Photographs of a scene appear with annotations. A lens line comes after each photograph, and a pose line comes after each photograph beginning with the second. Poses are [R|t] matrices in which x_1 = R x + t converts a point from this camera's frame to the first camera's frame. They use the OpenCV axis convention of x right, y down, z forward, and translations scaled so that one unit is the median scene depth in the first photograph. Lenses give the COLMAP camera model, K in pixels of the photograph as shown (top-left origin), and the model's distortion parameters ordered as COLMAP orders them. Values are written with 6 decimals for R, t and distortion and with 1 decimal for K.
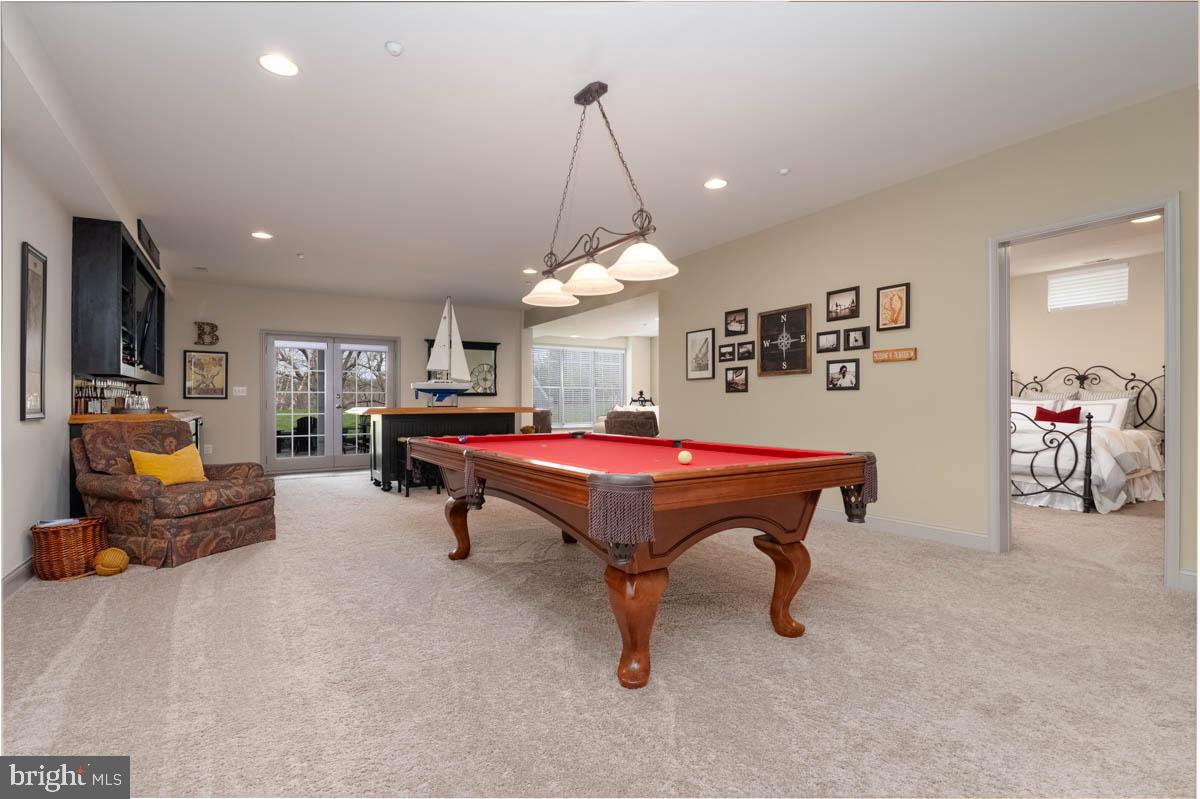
lens RADIAL K [[571.8, 0, 600.0], [0, 571.8, 399.5], [0, 0, 1]] dist [-0.012681, -0.000206]
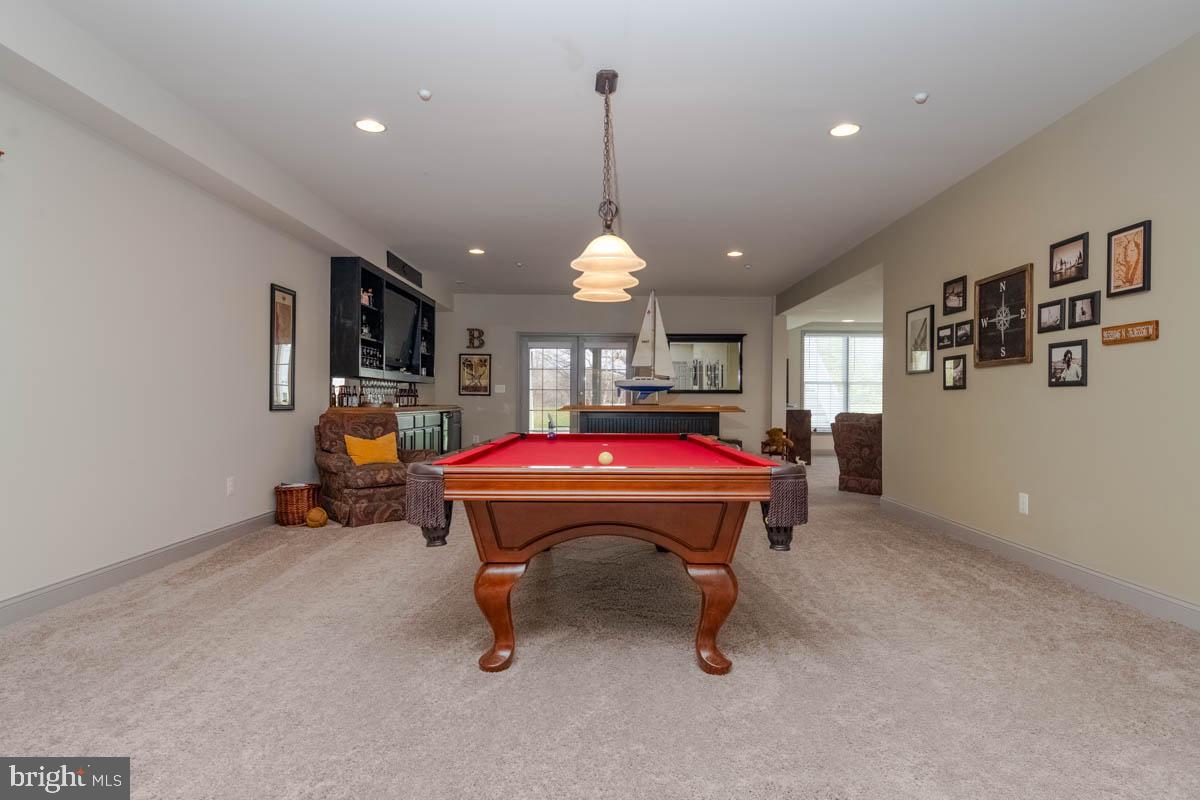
lens RADIAL K [[655.5, 0, 600.0], [0, 655.5, 400.0], [0, 0, 1]] dist [0.000583, -0.002328]
pose [[0.847172, 0.006889, -0.531274, 0.376712], [-0.004391, 0.999973, 0.005965, -0.001976], [0.531300, -0.002720, 0.847179, 0.032597]]
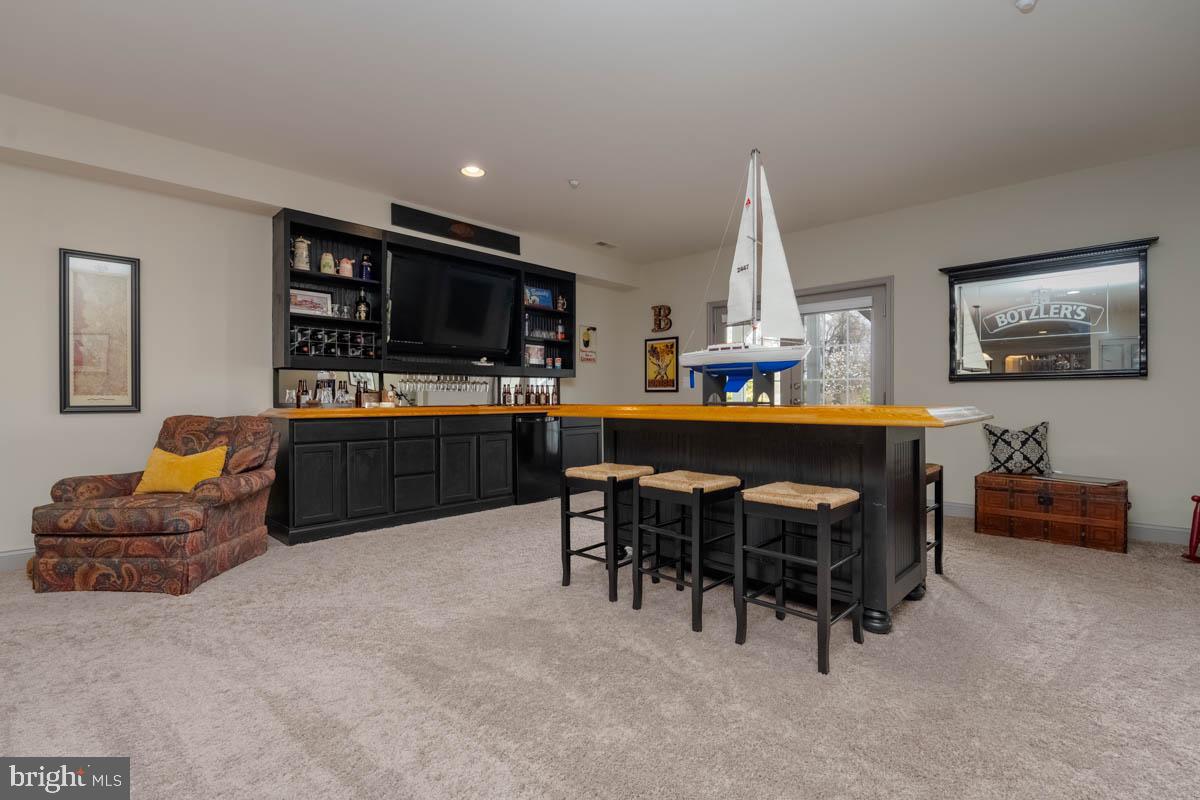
lens RADIAL K [[530.0, 0, 600.0], [0, 530.0, 400.0], [0, 0, 1]] dist [-0.016469, -0.000019]
pose [[0.246703, 0.005102, -0.969078, 0.143766], [0.006562, 0.999954, 0.006935, 0.008911], [0.969069, -0.008070, 0.246658, 1.212626]]
